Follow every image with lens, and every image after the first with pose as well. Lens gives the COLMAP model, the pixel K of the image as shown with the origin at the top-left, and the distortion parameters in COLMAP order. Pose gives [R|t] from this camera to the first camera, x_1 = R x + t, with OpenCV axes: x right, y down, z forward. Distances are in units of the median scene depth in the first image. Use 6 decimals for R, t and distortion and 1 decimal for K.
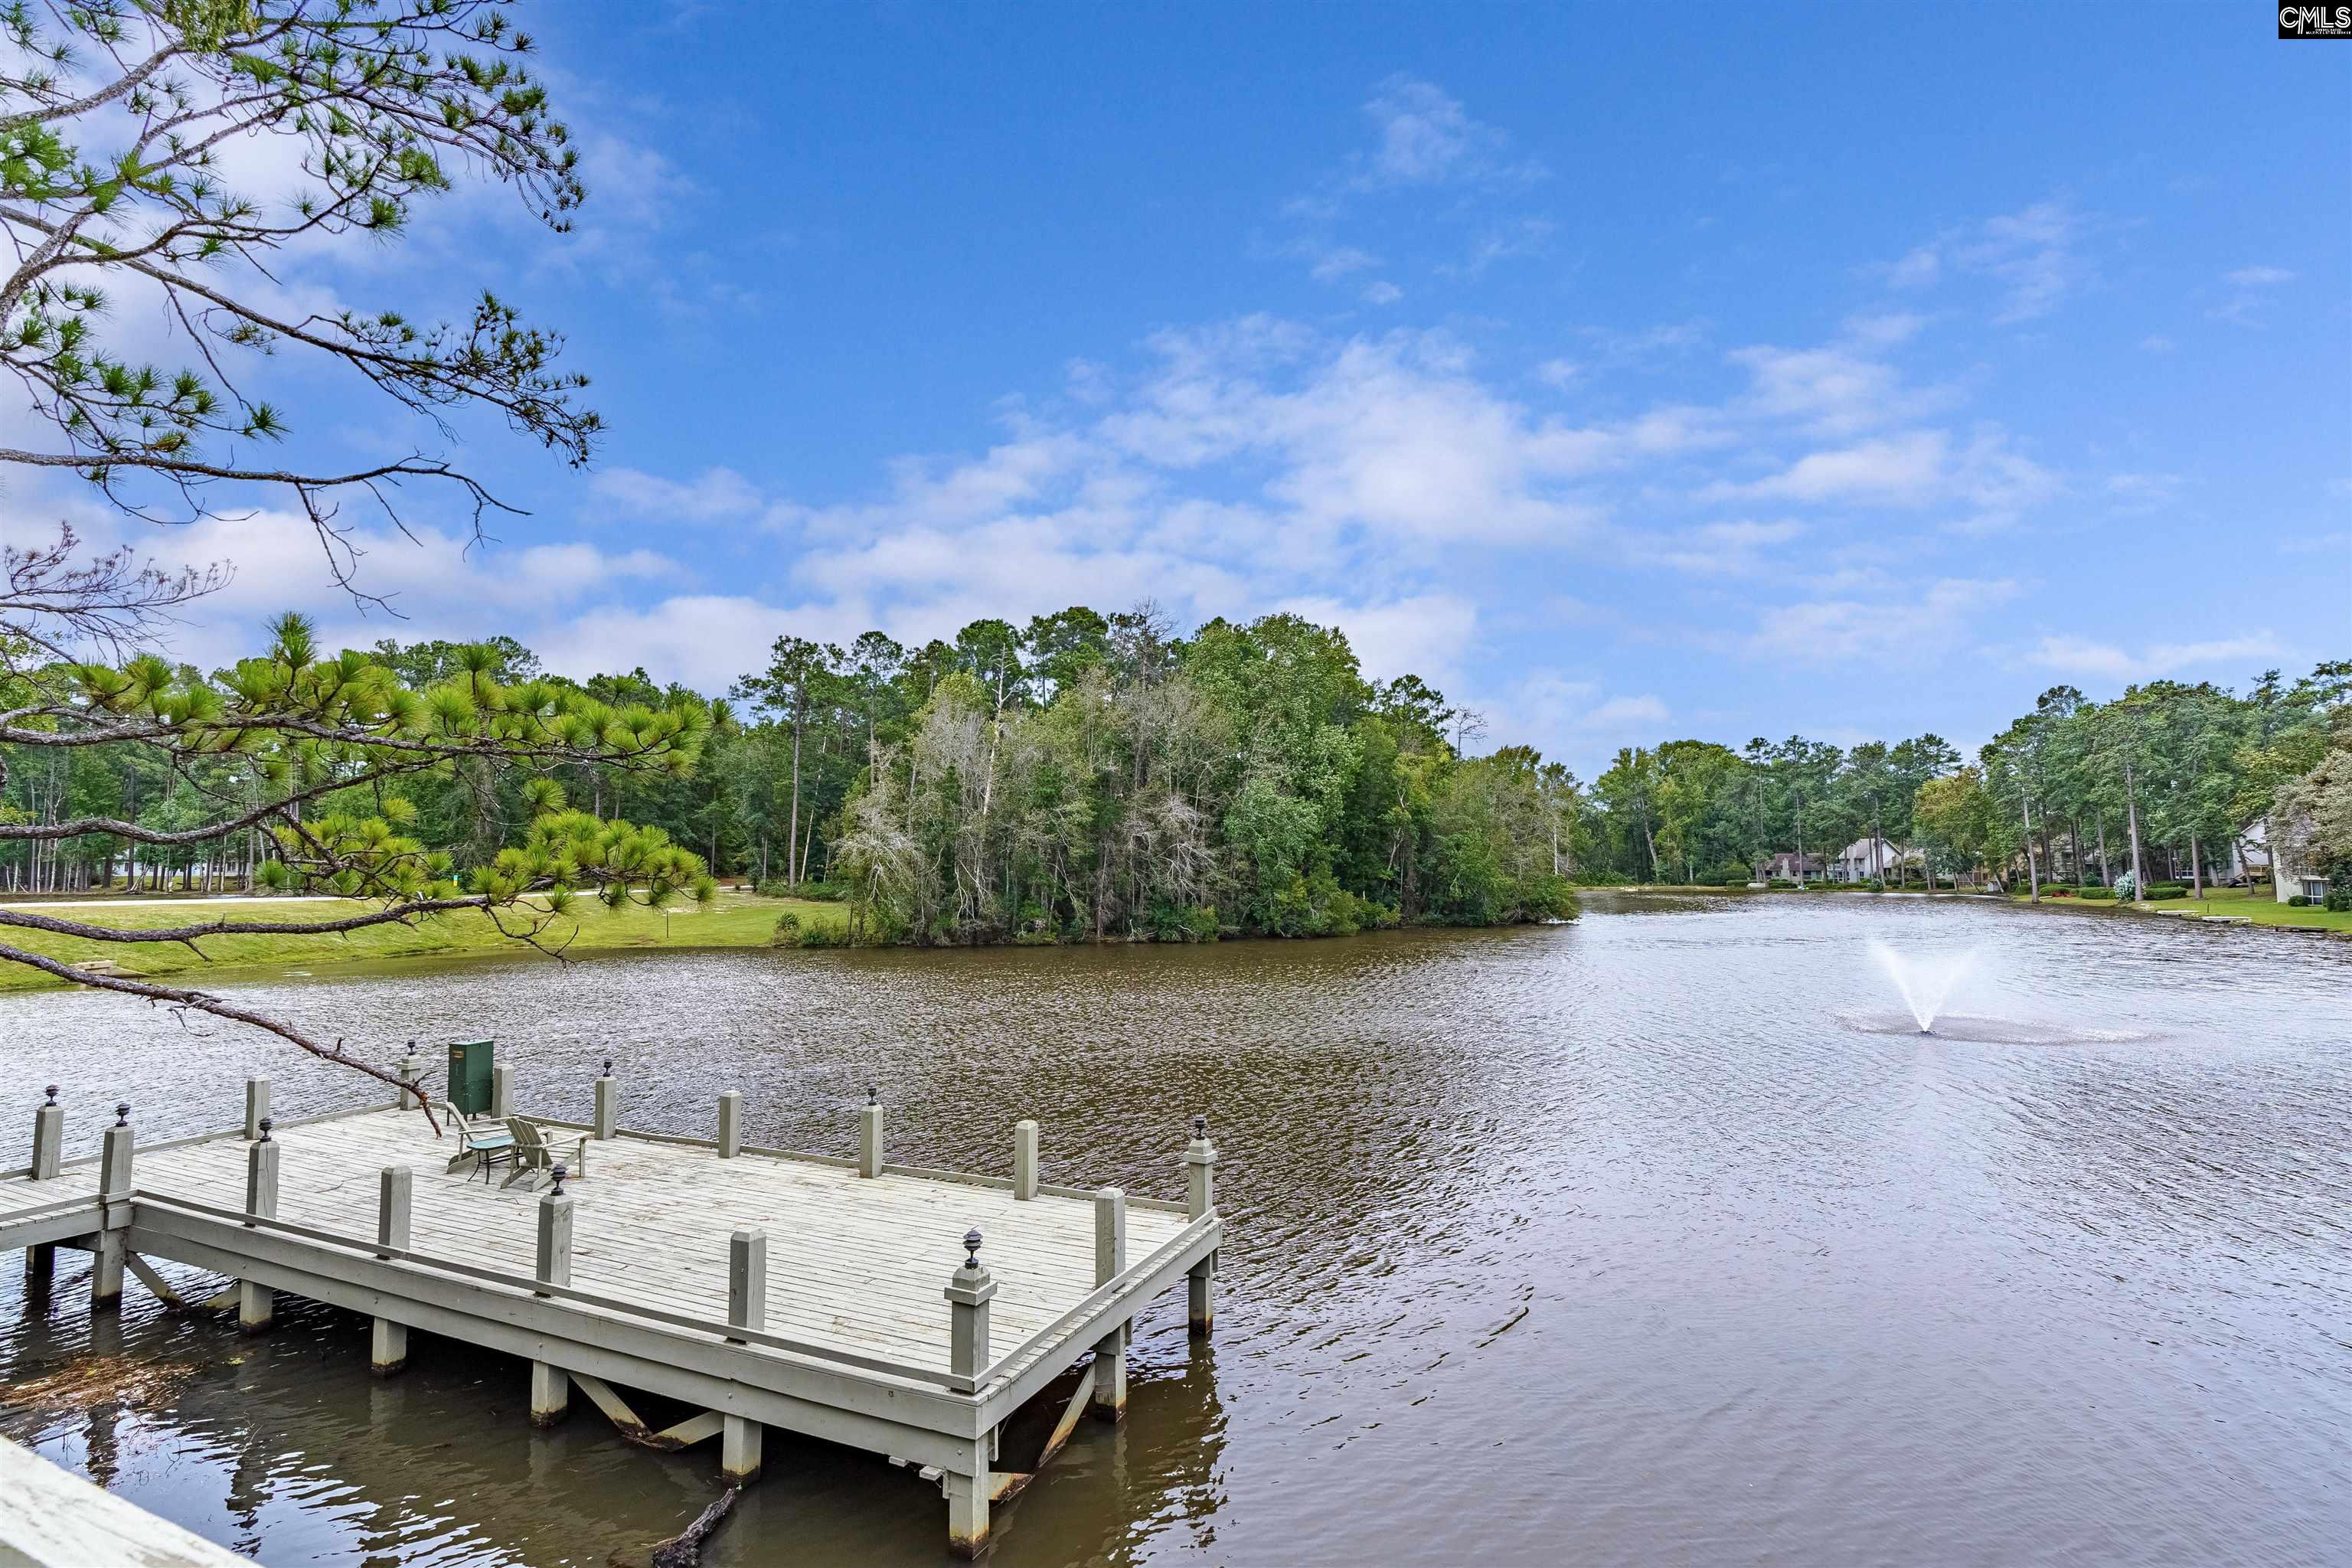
lens RADIAL K [[1123.2, 0, 1180.7], [0, 1123.2, 756.3], [0, 0, 1]] dist [-0.023997, 0.005858]
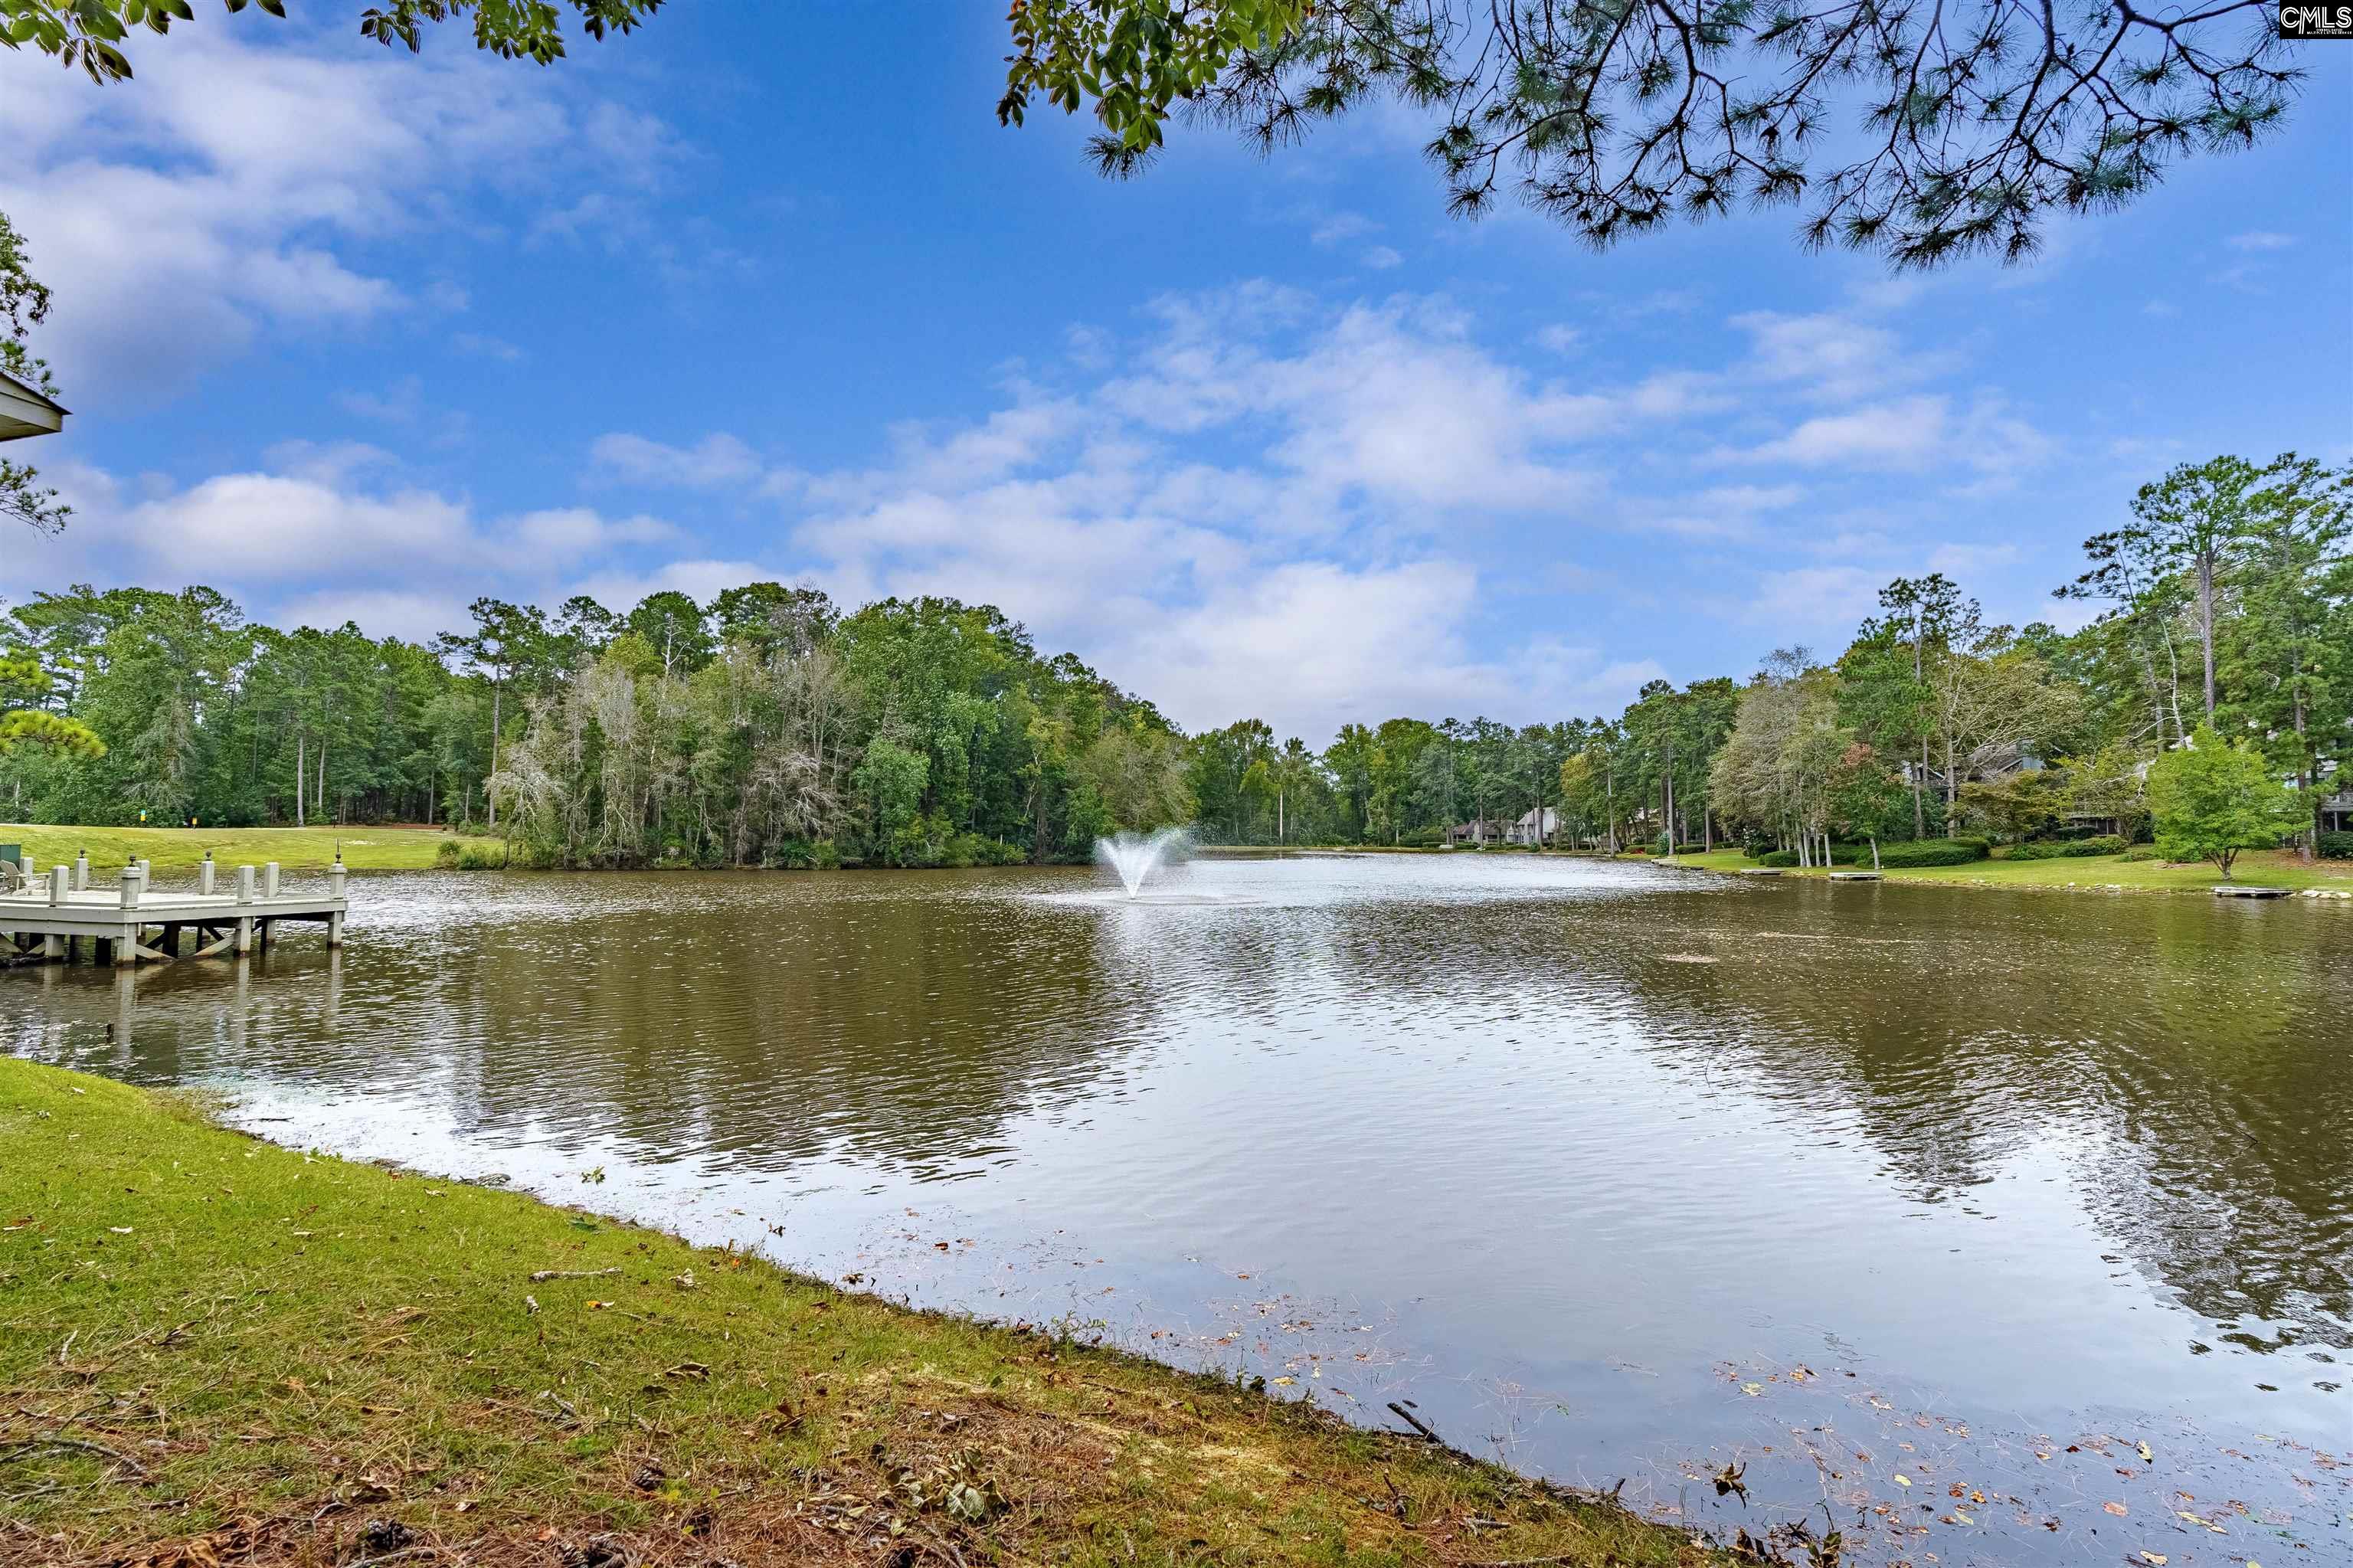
lens RADIAL K [[1108.2, 0, 1189.0], [0, 1108.2, 777.3], [0, 0, 1]] dist [-0.017562, -0.001209]
pose [[0.988077, 0.018524, 0.152844, 0.168218], [-0.025460, 0.998727, 0.043547, 0.003298], [-0.151843, -0.046919, 0.987290, -0.174702]]
